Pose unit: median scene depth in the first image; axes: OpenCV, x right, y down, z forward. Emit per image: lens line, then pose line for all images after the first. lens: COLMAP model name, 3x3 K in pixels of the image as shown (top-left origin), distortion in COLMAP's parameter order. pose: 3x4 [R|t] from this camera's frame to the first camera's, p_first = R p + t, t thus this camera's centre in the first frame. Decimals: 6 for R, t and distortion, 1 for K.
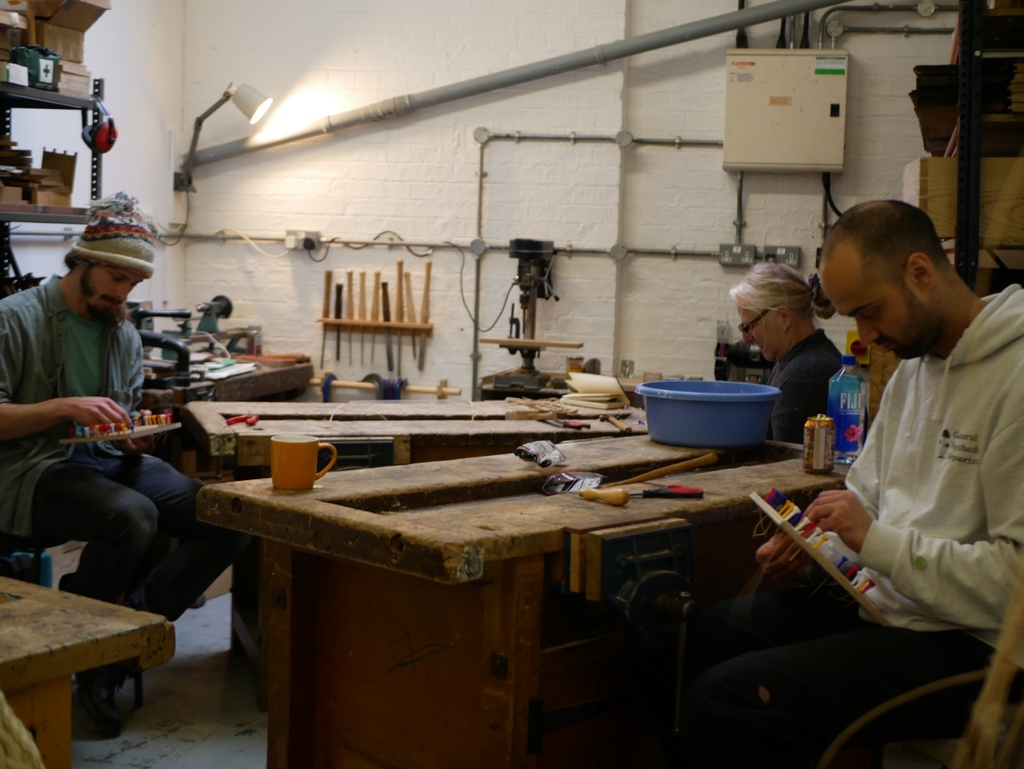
lens RADIAL K [[1503.2, 0, 506.9], [0, 1503.2, 385.3], [0, 0, 1]] dist [0.015934, 0.000000]
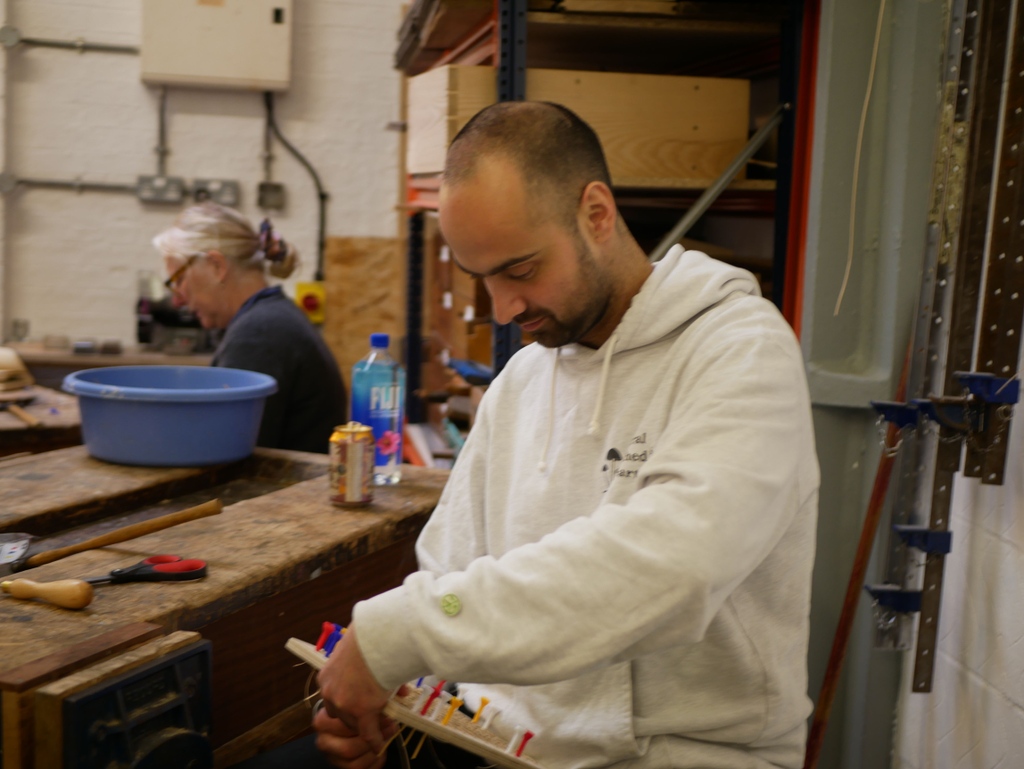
lens RADIAL K [[1503.2, 0, 510.7], [0, 1503.2, 377.5], [0, 0, 1]] dist [0.015934, 0.000000]
pose [[0.916009, -0.032709, 0.399823, -0.001665], [0.017462, 0.998977, 0.041718, -0.015451], [-0.400778, -0.031233, 0.915643, 0.173207]]
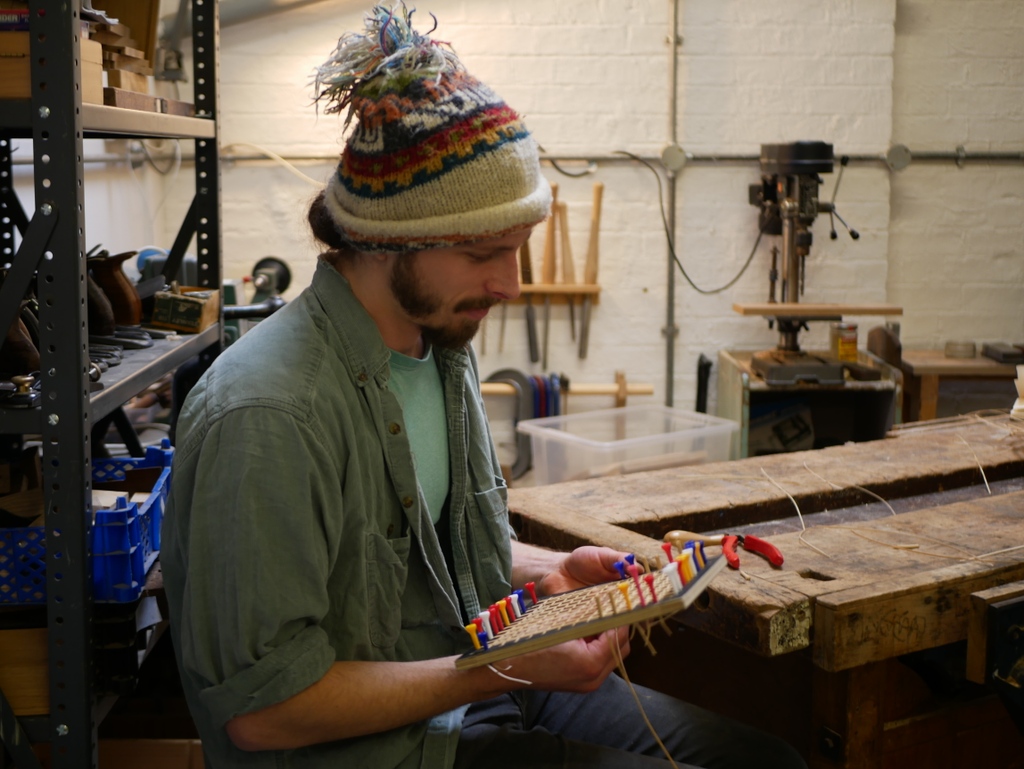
lens RADIAL K [[1503.2, 0, 511.4], [0, 1503.2, 381.4], [0, 0, 1]] dist [0.015934, 0.000000]
pose [[0.963431, -0.073311, 0.257734, -0.256751], [0.058270, 0.996148, 0.065529, -0.044790], [-0.261545, -0.048114, 0.963991, 0.413077]]
